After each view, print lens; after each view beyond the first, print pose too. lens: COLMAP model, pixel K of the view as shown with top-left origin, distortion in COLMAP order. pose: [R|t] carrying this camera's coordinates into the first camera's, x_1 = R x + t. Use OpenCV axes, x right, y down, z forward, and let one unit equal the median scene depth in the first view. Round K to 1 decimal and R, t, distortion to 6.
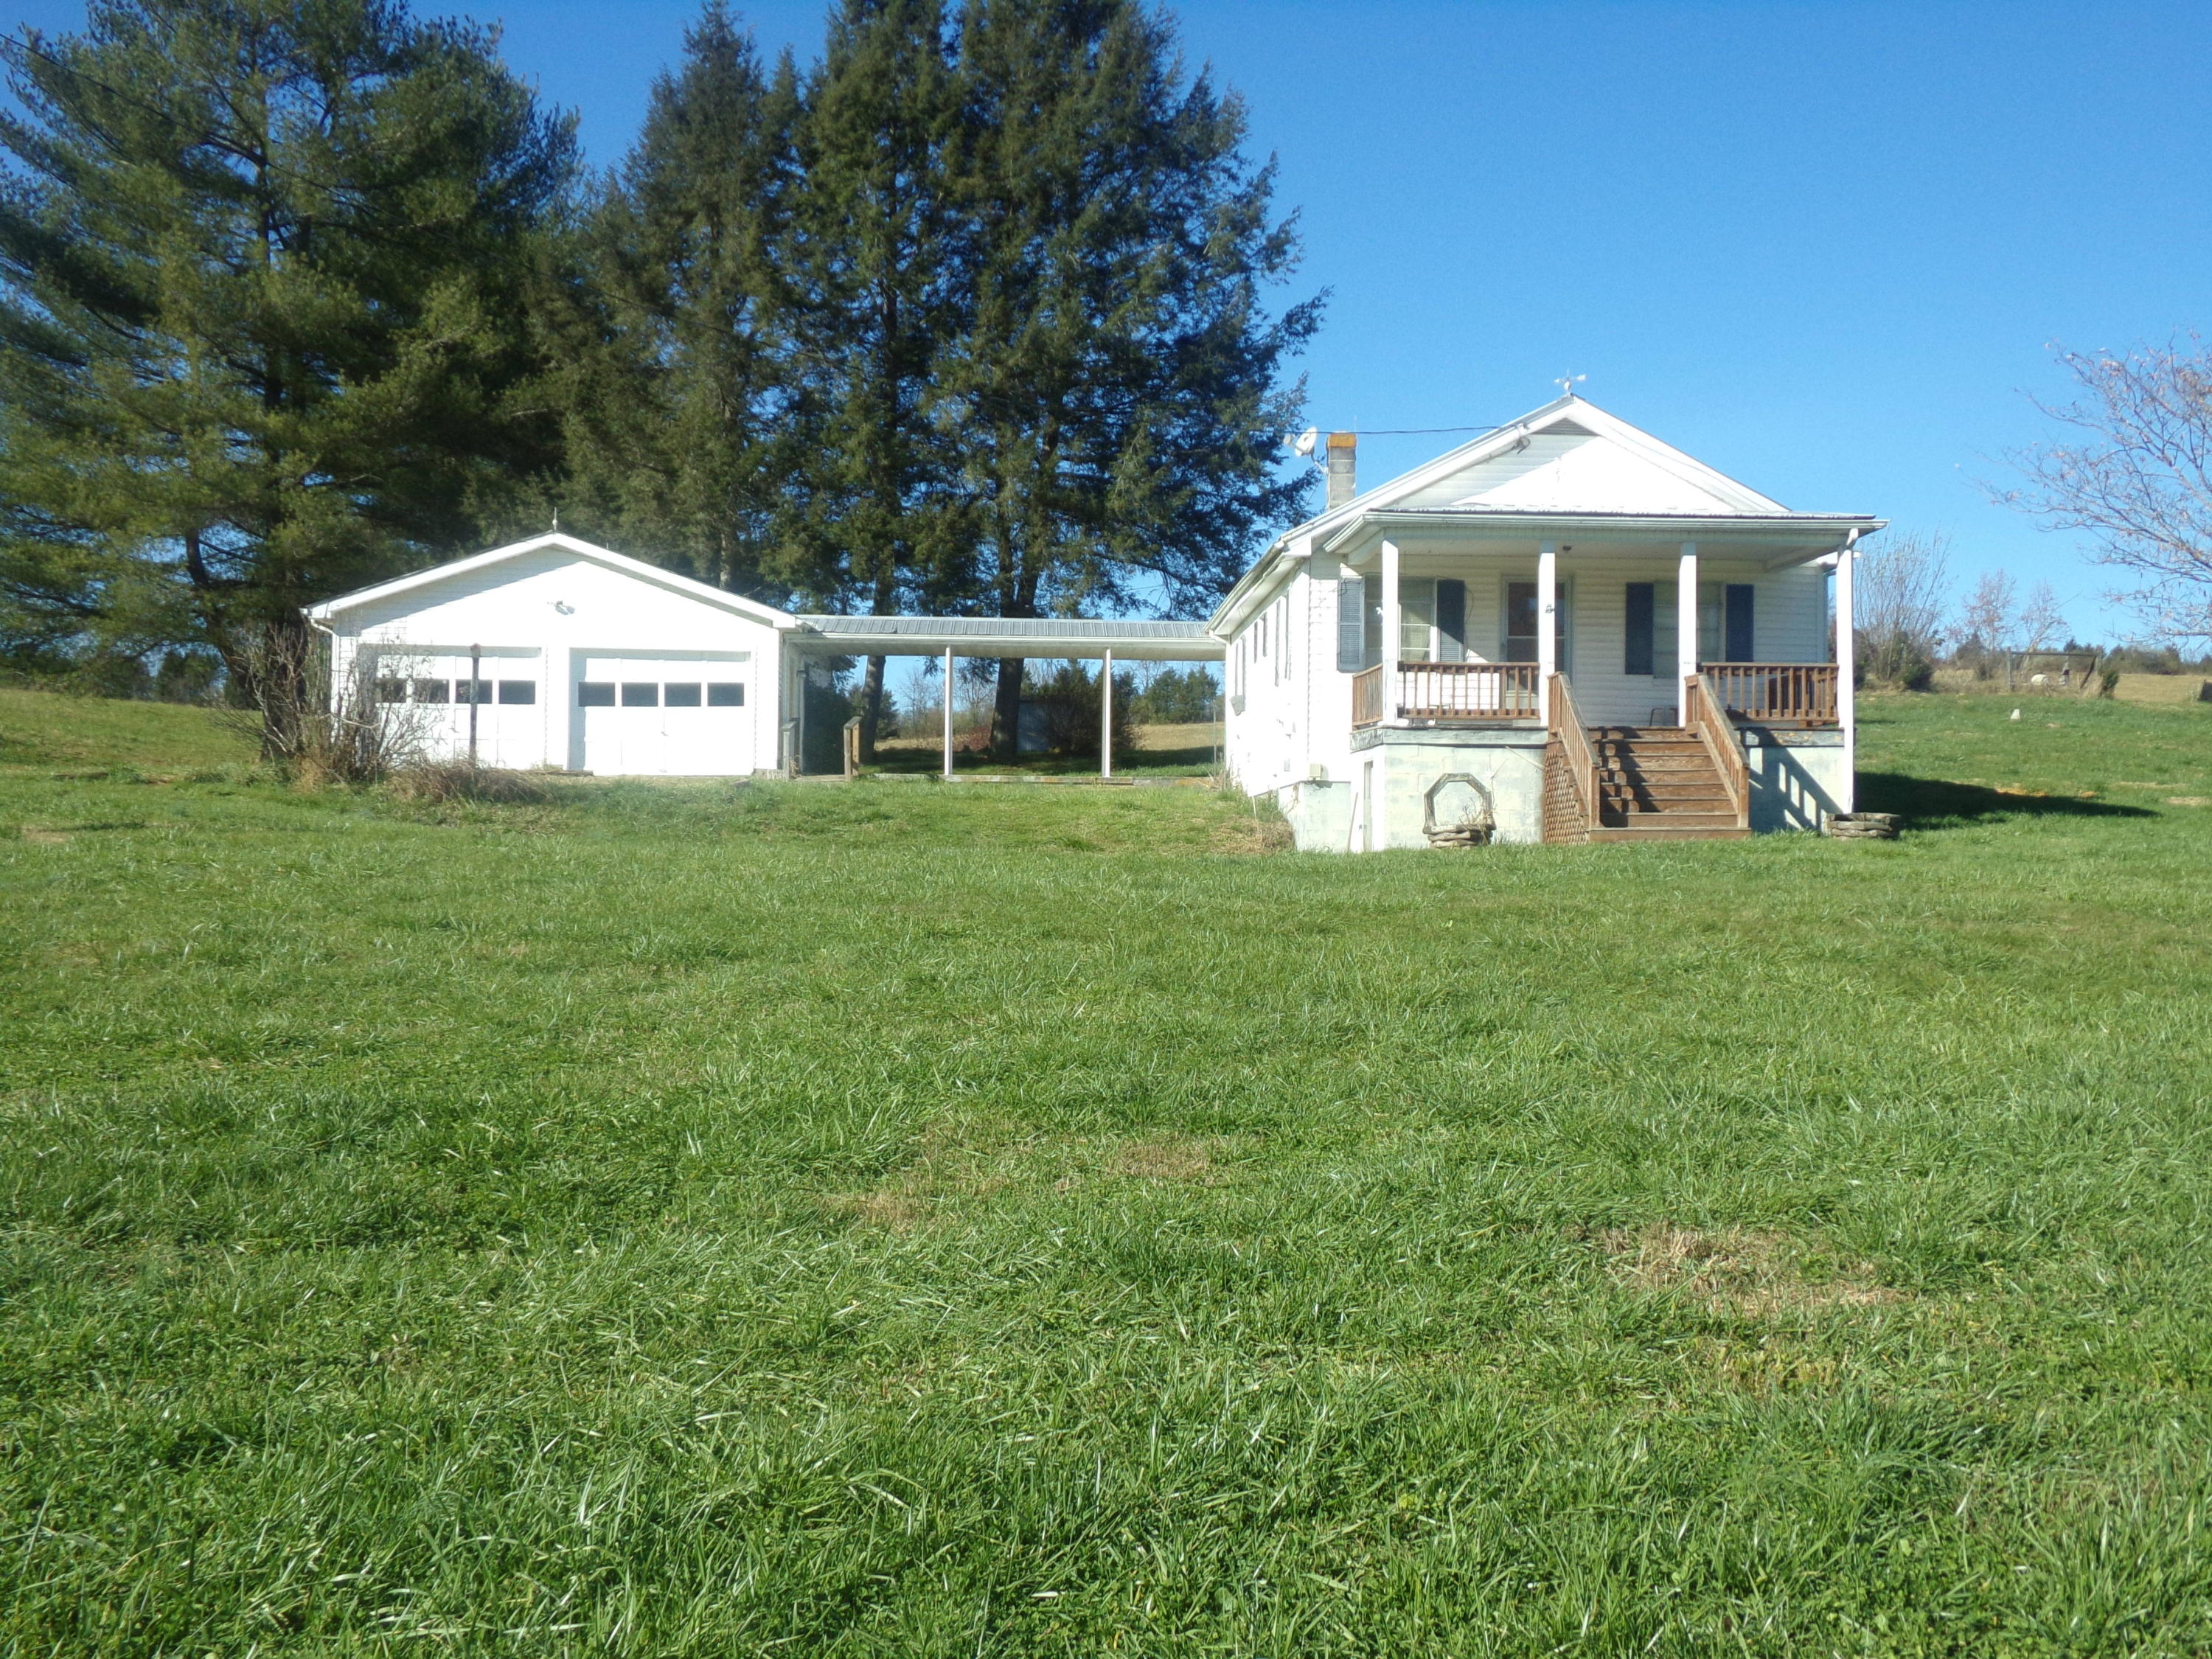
lens RADIAL K [[2395.0, 0, 1106.2], [0, 2395.0, 826.7], [0, 0, 1]] dist [0.006185, 0.000000]
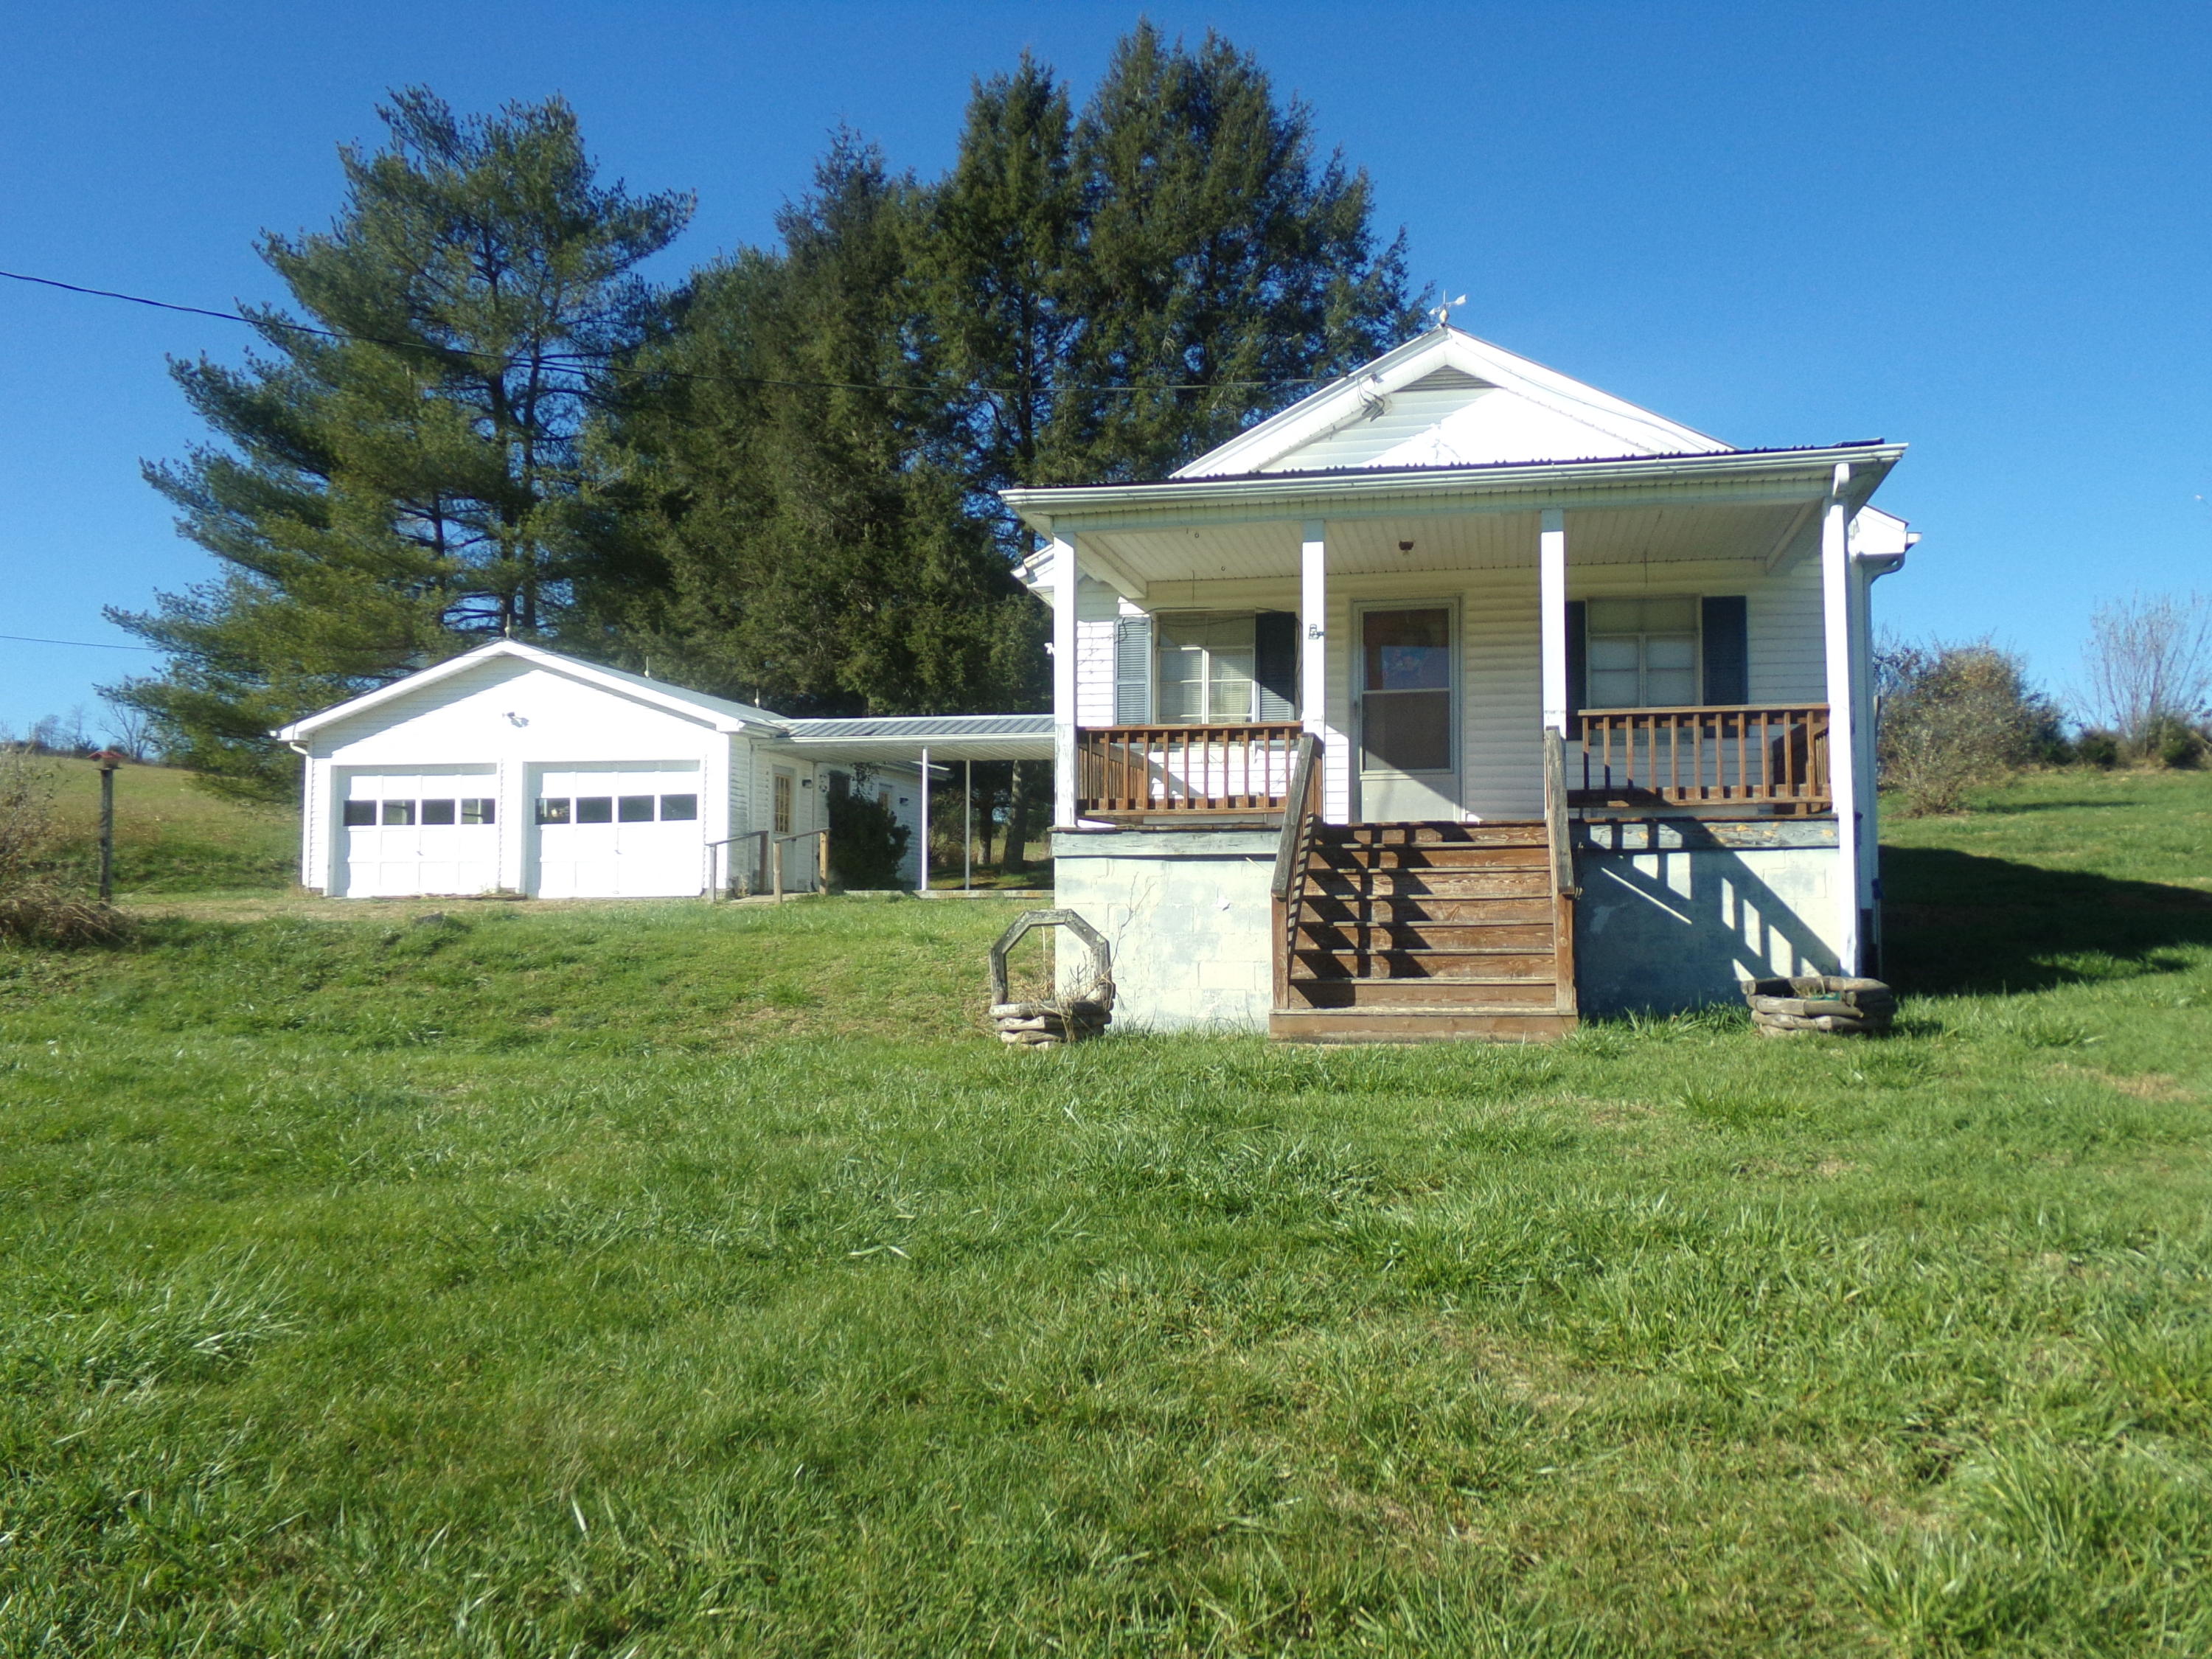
lens RADIAL K [[1813.2, 0, 1106.9], [0, 1813.2, 837.4], [0, 0, 1]] dist [-0.003683, -0.004723]
pose [[0.970097, -0.022190, -0.241701, 0.175061], [0.013014, 0.999135, -0.039496, -0.015165], [0.242369, 0.035169, 0.969547, 0.389094]]
